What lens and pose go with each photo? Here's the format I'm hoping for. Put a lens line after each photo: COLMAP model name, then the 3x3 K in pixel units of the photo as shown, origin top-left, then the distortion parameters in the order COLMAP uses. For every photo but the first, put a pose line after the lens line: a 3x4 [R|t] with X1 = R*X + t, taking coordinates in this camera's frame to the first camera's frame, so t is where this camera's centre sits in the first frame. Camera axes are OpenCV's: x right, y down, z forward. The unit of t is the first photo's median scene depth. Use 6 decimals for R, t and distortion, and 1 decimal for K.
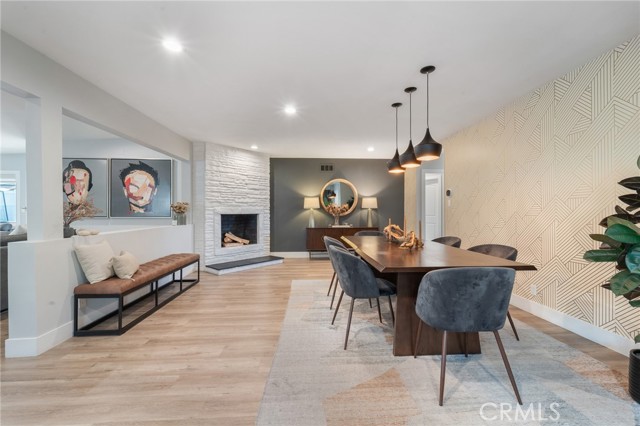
lens RADIAL K [[258.9, 0, 324.2], [0, 258.9, 211.4], [0, 0, 1]] dist [-0.001892, -0.000352]
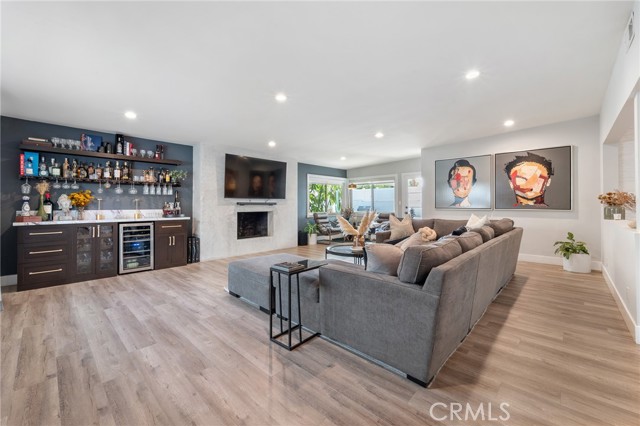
lens RADIAL K [[262.3, 0, 317.1], [0, 262.3, 203.3], [0, 0, 1]] dist [-0.000343, -0.000175]
pose [[0.672087, -0.004819, -0.740457, -0.516360], [0.001822, 0.999987, -0.004854, 0.002318], [0.740470, 0.001913, 0.672087, -0.264234]]
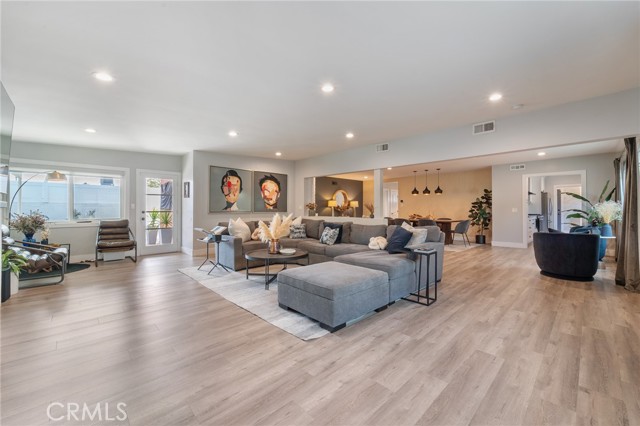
lens RADIAL K [[261.3, 0, 321.6], [0, 261.3, 208.3], [0, 0, 1]] dist [-0.001118, -0.000289]
pose [[0.763641, 0.003700, 0.645631, -1.455828], [-0.001516, 0.999991, -0.003939, 0.005519], [-0.645640, 0.002029, 0.763640, -0.327450]]
